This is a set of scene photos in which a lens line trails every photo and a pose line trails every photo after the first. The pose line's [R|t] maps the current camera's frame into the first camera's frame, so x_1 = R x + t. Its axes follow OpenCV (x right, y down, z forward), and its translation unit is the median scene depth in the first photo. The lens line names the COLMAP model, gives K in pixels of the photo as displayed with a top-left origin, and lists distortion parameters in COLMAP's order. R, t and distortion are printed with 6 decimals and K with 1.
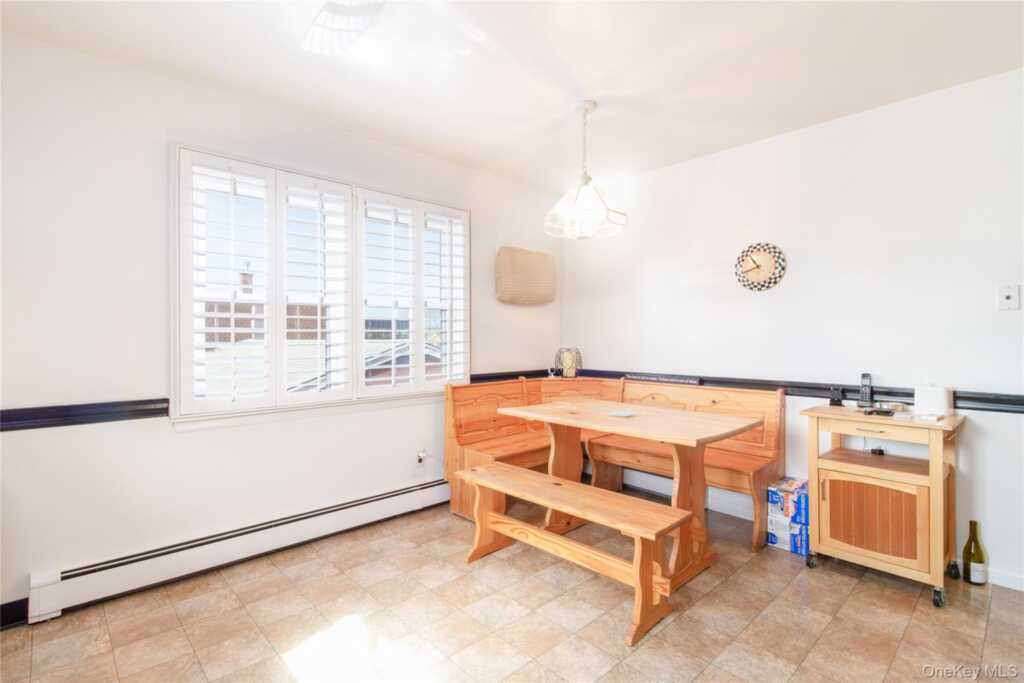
lens RADIAL K [[498.4, 0, 511.8], [0, 498.4, 339.1], [0, 0, 1]] dist [0.001832, 0.000229]
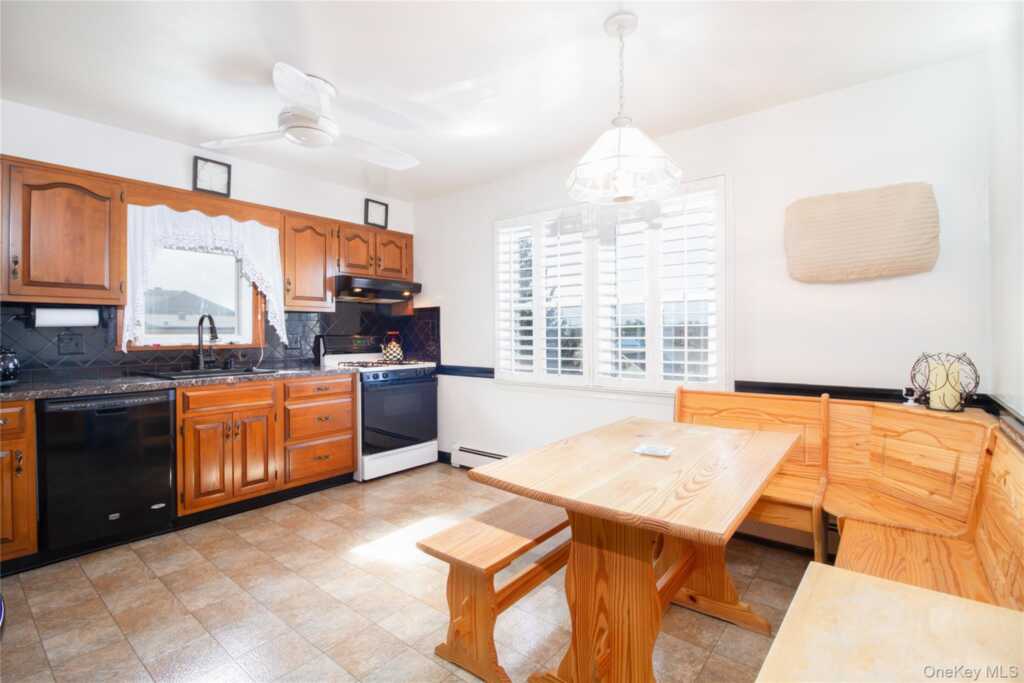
lens RADIAL K [[473.2, 0, 513.4], [0, 473.2, 334.8], [0, 0, 1]] dist [0.002842, -0.000325]
pose [[0.140495, 0.011931, -0.990009, 0.610992], [0.004600, 0.999909, 0.012703, -0.011809], [0.990071, -0.006339, 0.140428, 0.547262]]
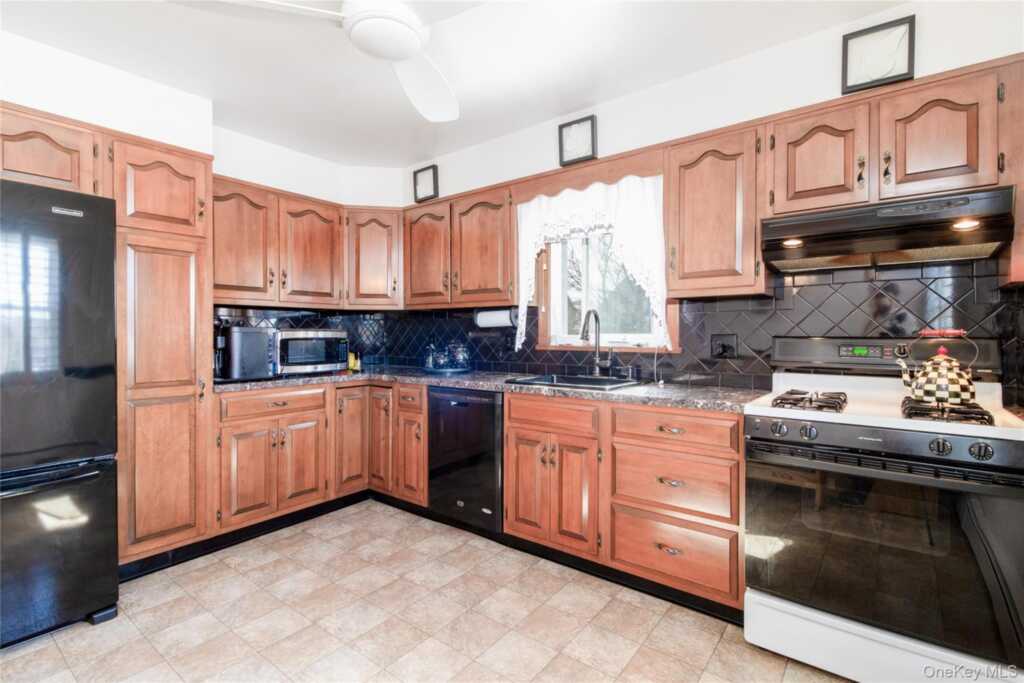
lens RADIAL K [[473.2, 0, 513.4], [0, 473.2, 334.8], [0, 0, 1]] dist [0.002842, -0.000325]
pose [[-0.986125, 0.010655, -0.165660, 0.335017], [0.010181, 0.999941, 0.003712, -0.009624], [0.165690, 0.001974, -0.986176, 0.646823]]
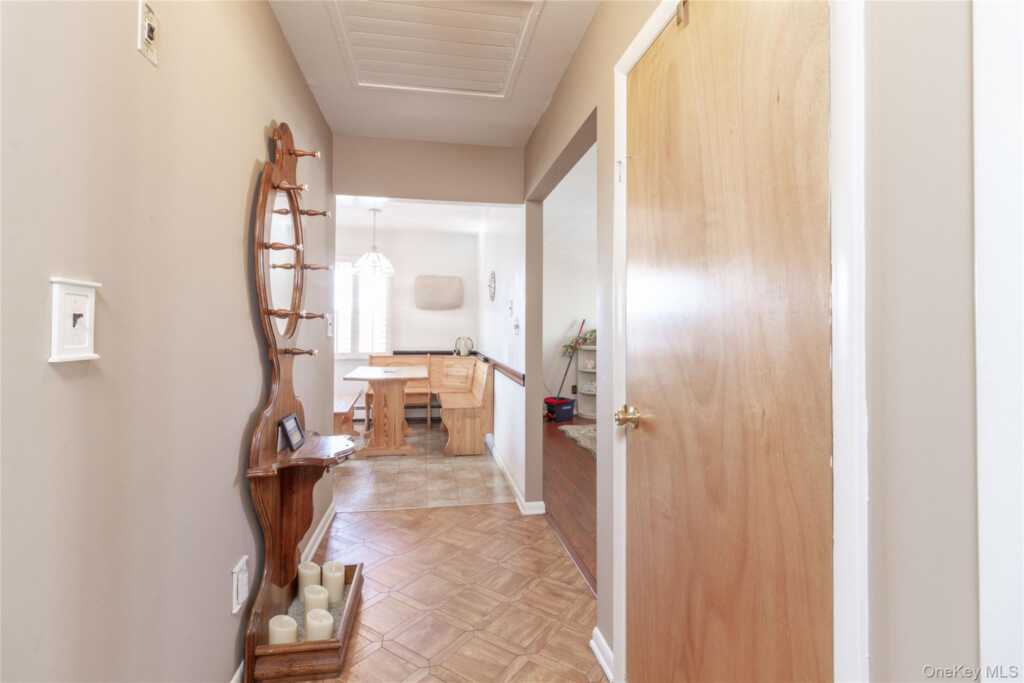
lens RADIAL K [[498.4, 0, 511.8], [0, 498.4, 339.1], [0, 0, 1]] dist [0.001832, 0.000229]
pose [[0.836634, 0.031106, -0.546878, 1.213681], [-0.019808, 0.999451, 0.026546, -0.023004], [0.547404, -0.011377, 0.836791, -0.228330]]
